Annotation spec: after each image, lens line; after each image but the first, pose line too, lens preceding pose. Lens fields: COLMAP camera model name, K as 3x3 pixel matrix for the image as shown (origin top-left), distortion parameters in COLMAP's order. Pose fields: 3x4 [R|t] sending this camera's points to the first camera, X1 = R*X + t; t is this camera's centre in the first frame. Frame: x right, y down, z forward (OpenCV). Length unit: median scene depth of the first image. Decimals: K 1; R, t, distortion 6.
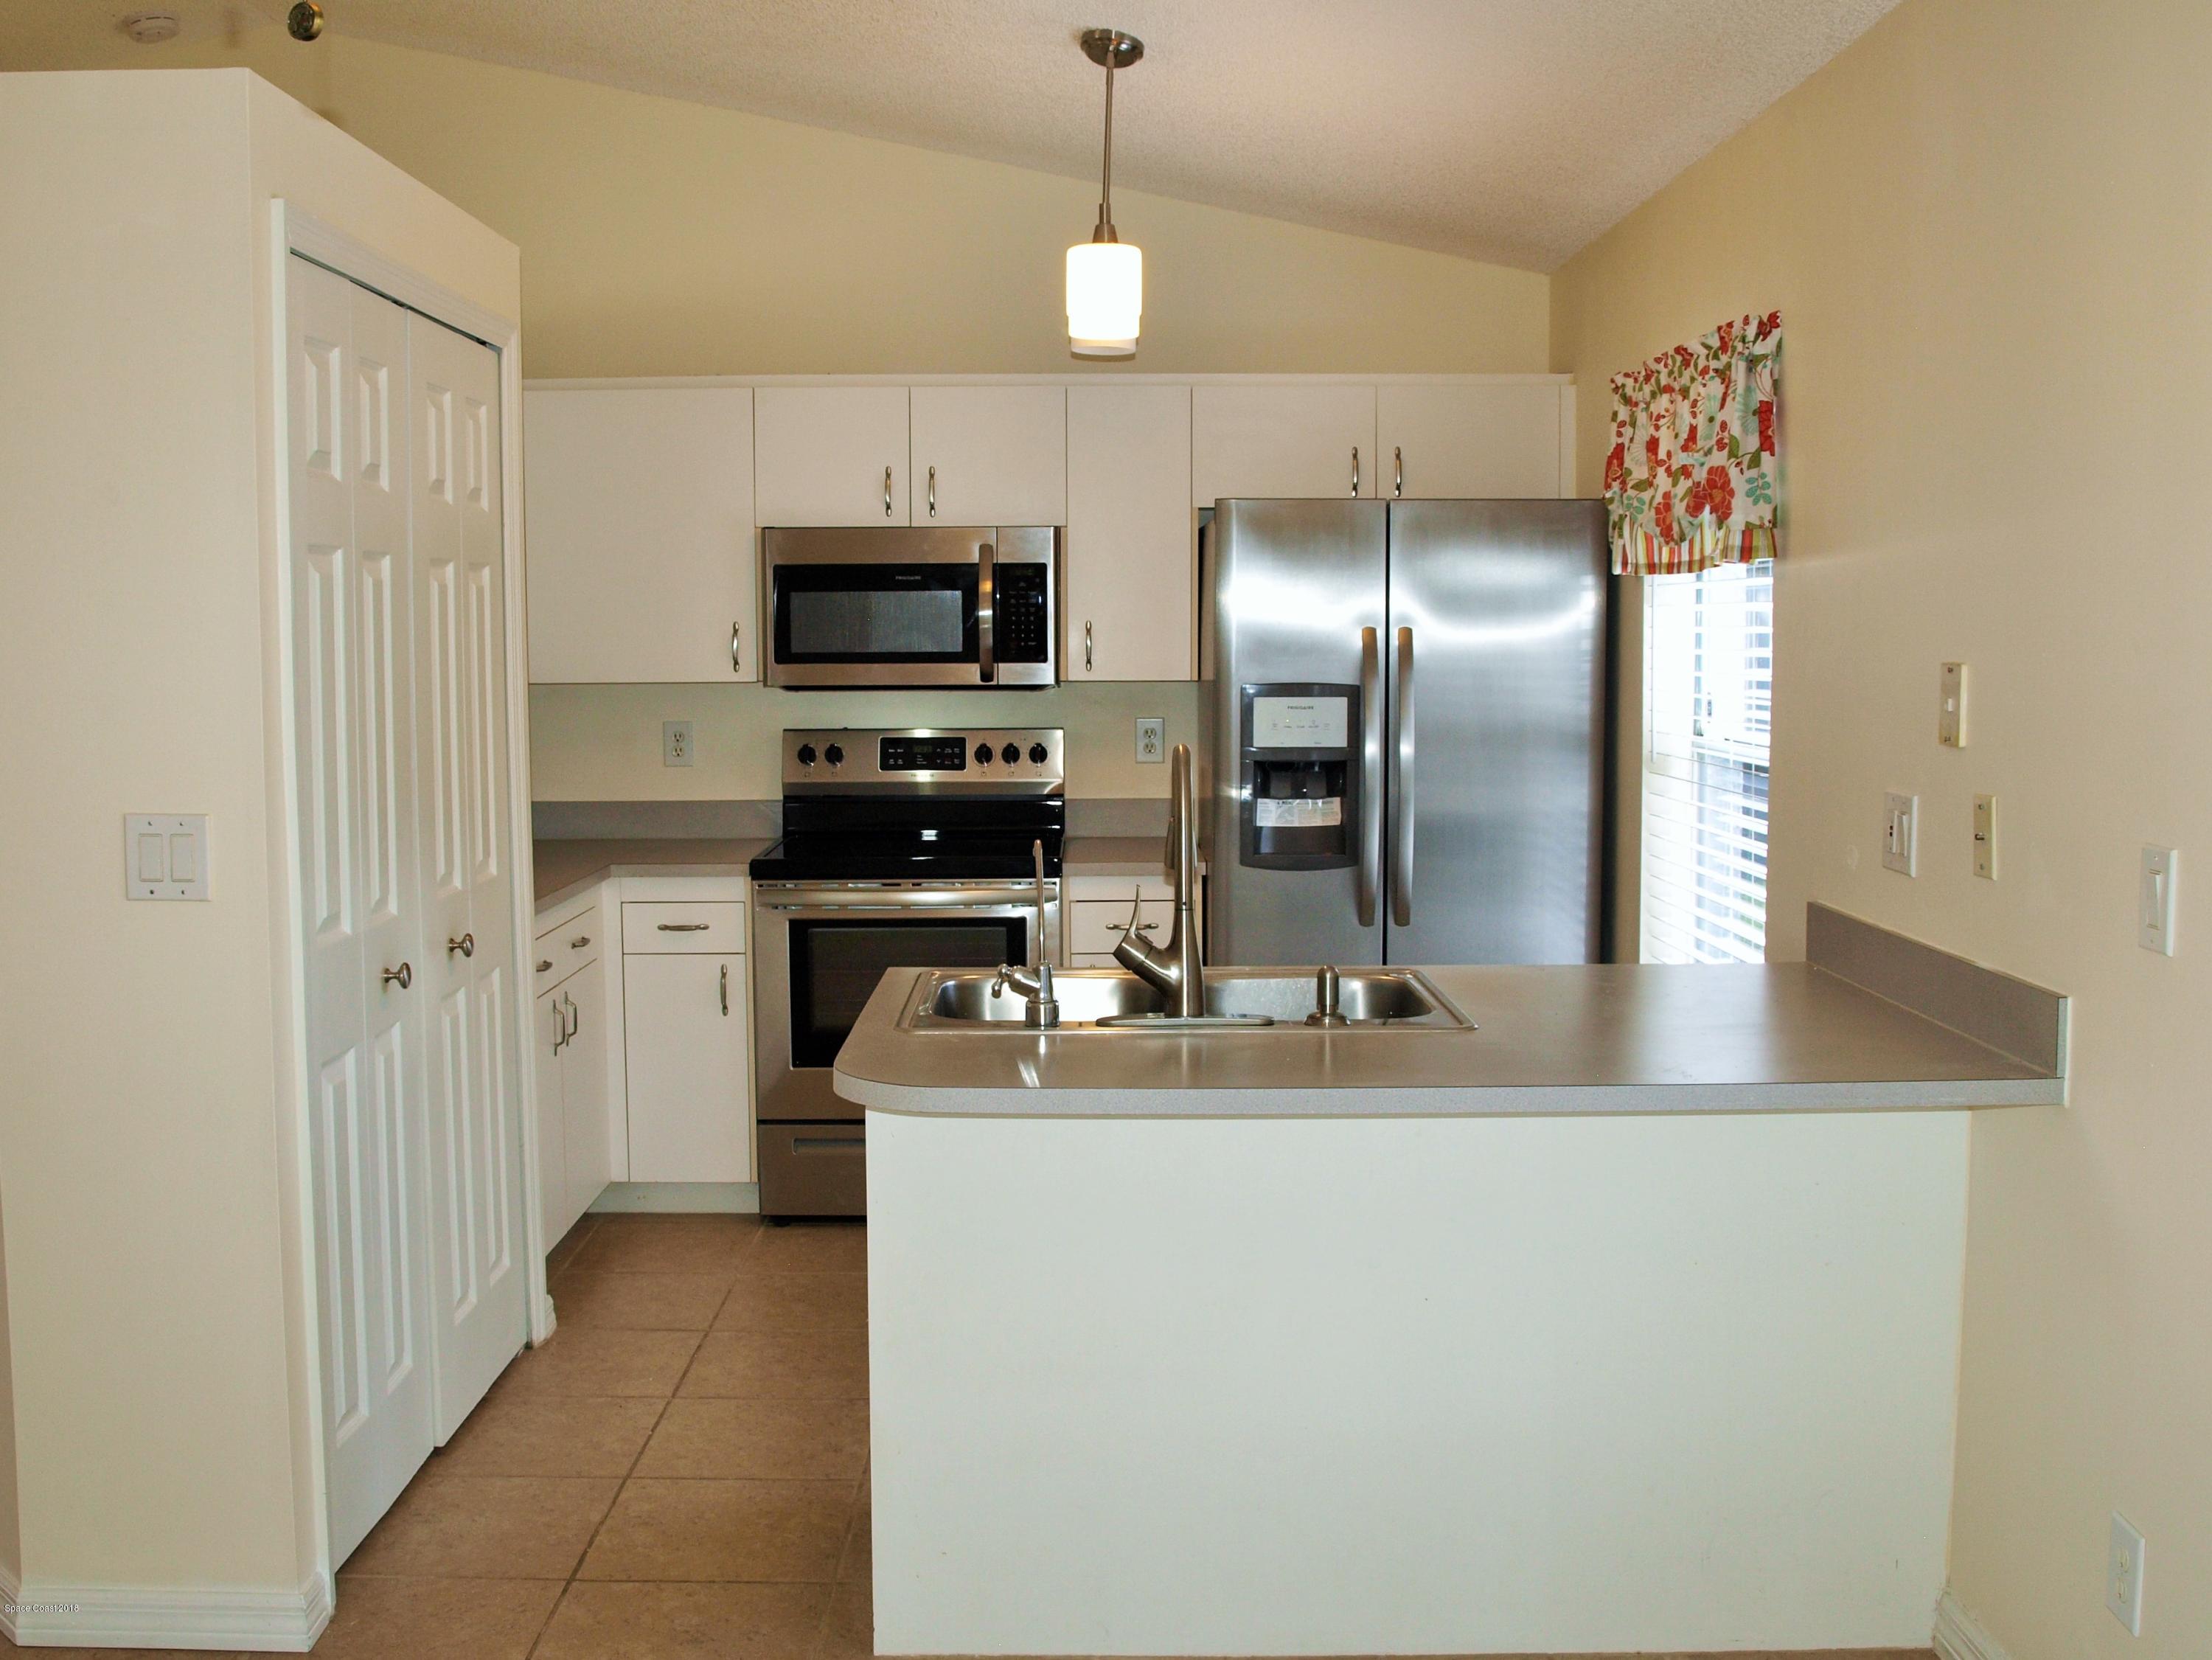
lens RADIAL K [[2140.0, 0, 1100.4], [0, 2140.0, 827.8], [0, 0, 1]] dist [-0.083136, -0.009037]
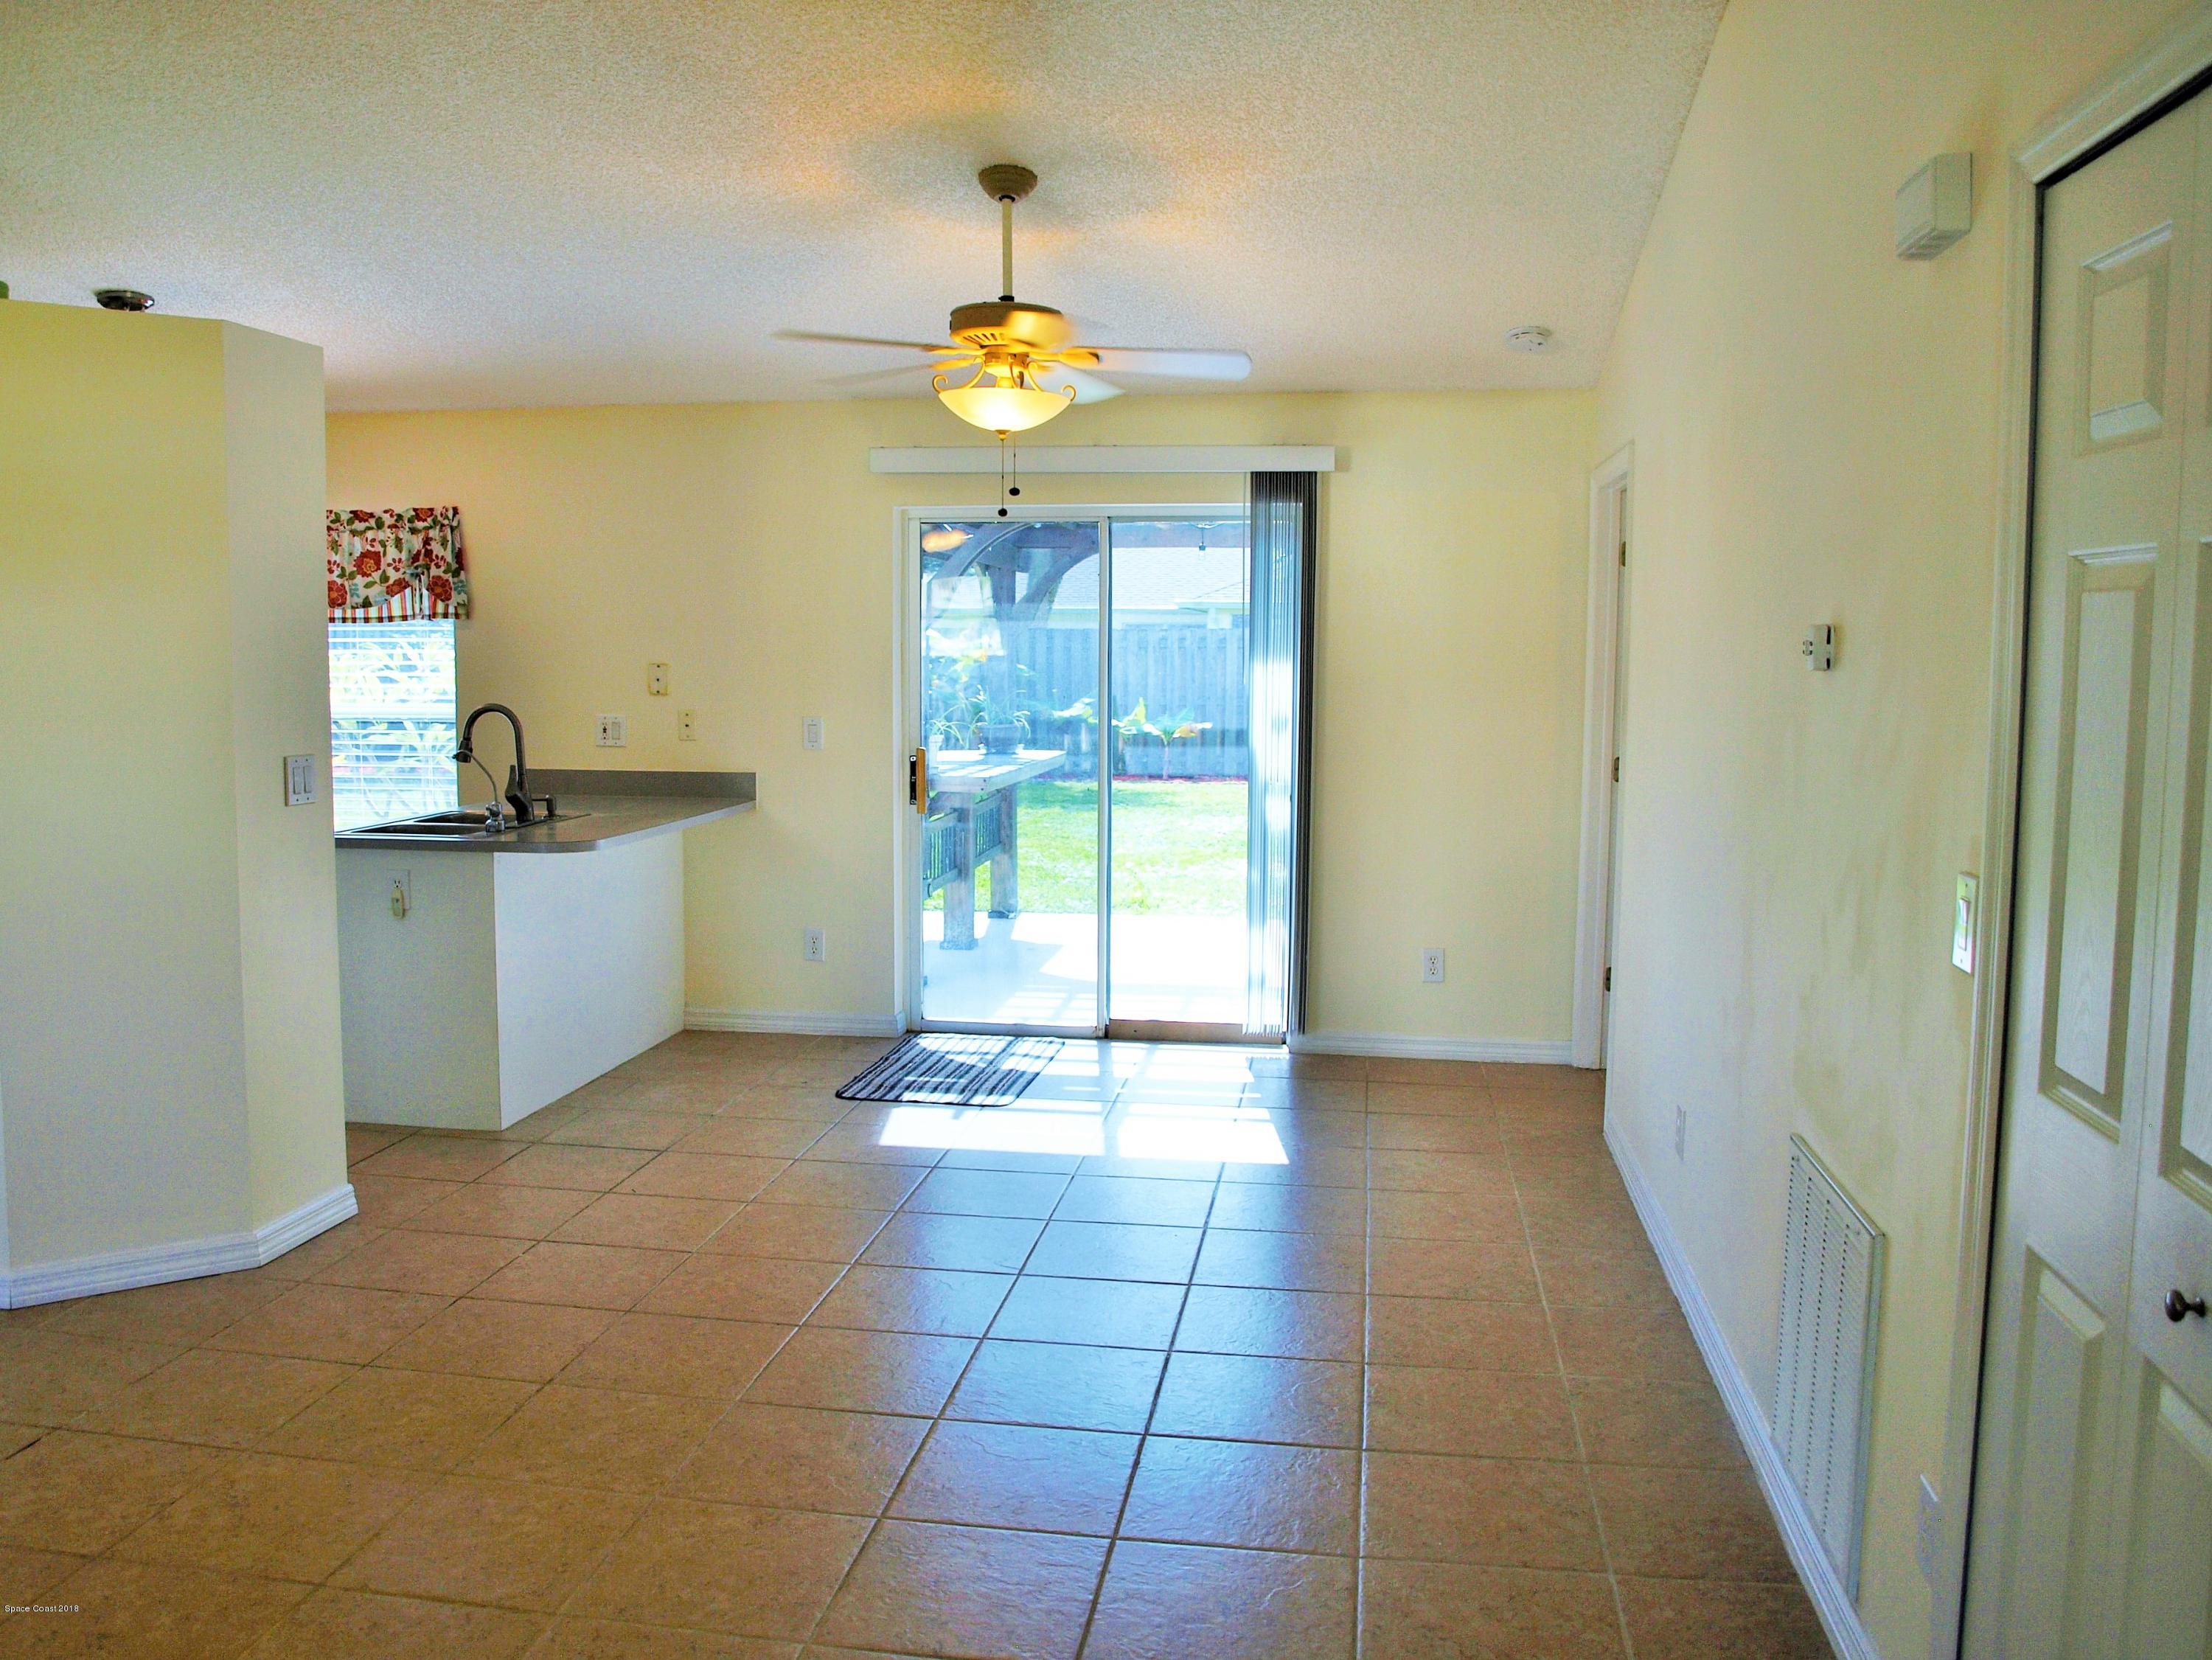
lens RADIAL K [[1792.9, 0, 1077.3], [0, 1792.9, 814.9], [0, 0, 1]] dist [-0.108826, 0.068570]
pose [[0.169617, -0.087254, 0.981640, -0.964030], [0.071786, 0.994521, 0.075996, -0.014132], [-0.982892, 0.057578, 0.174951, 0.049994]]
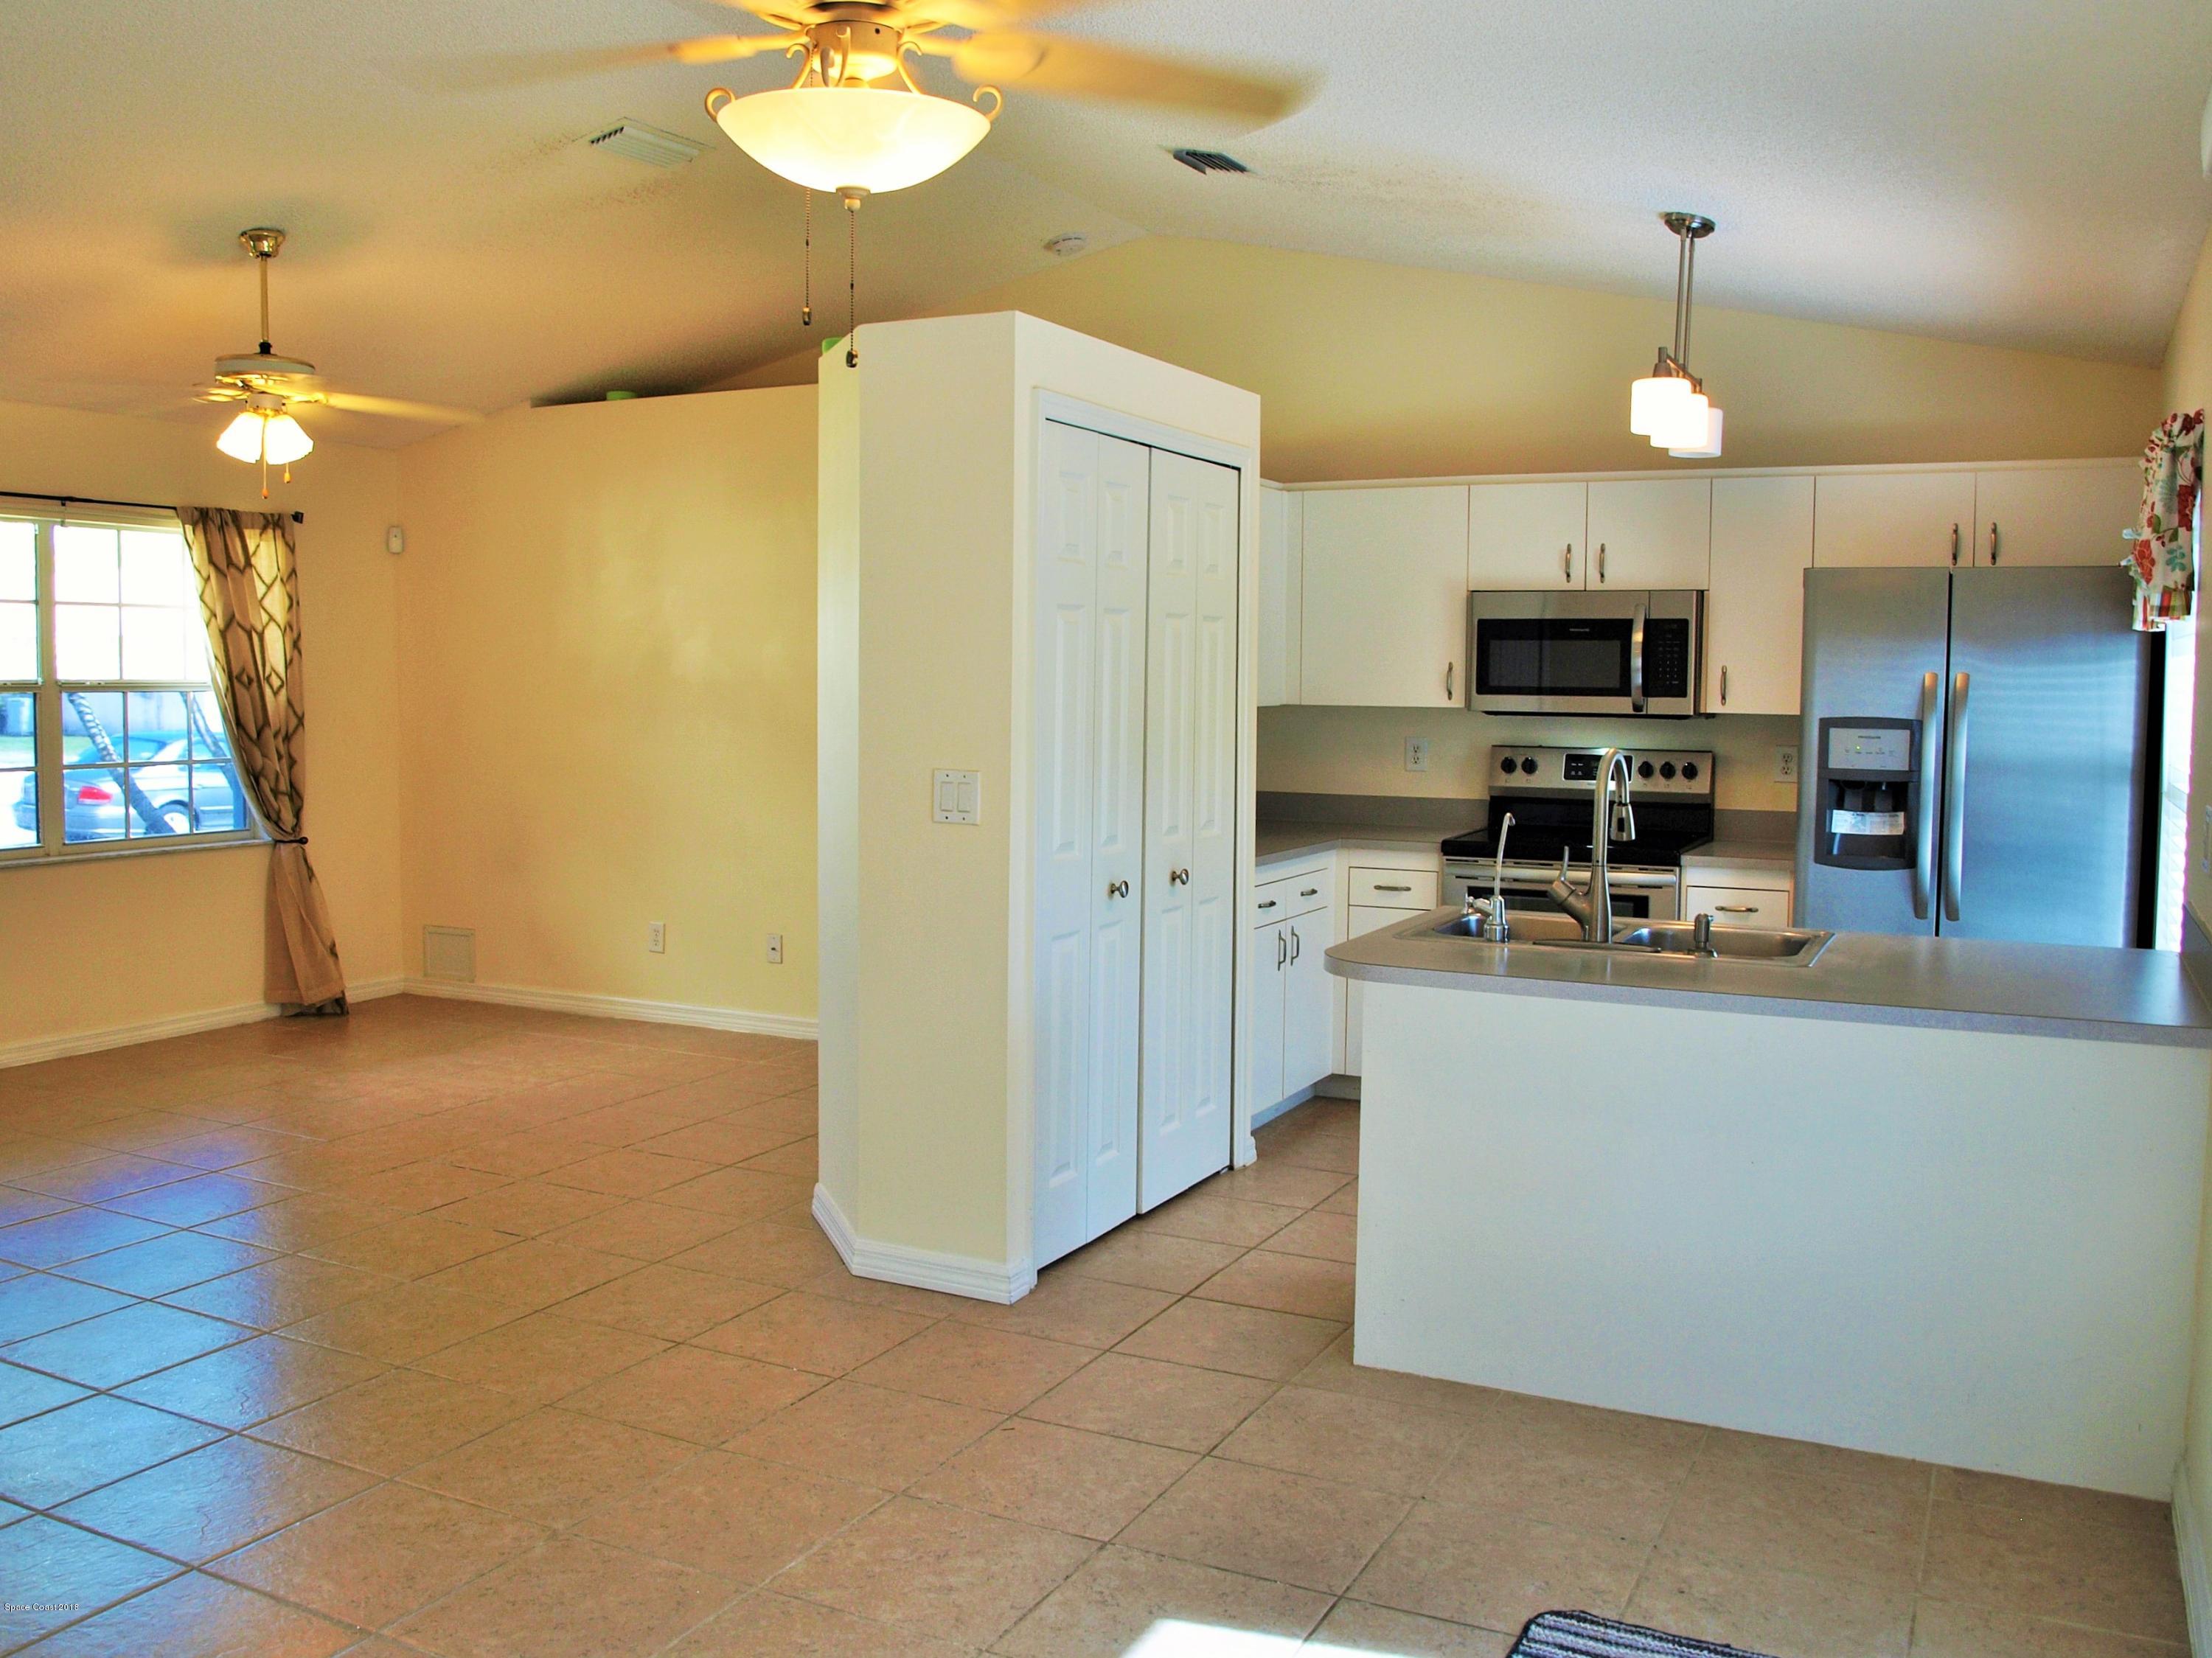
lens RADIAL K [[1792.6, 0, 1077.3], [0, 1792.6, 813.9], [0, 0, 1]] dist [-0.108826, 0.068570]
pose [[0.894535, 0.046299, -0.444594, 0.137160], [-0.052345, 0.998628, -0.001324, 0.012839], [0.443923, 0.024457, 0.895731, -0.105718]]
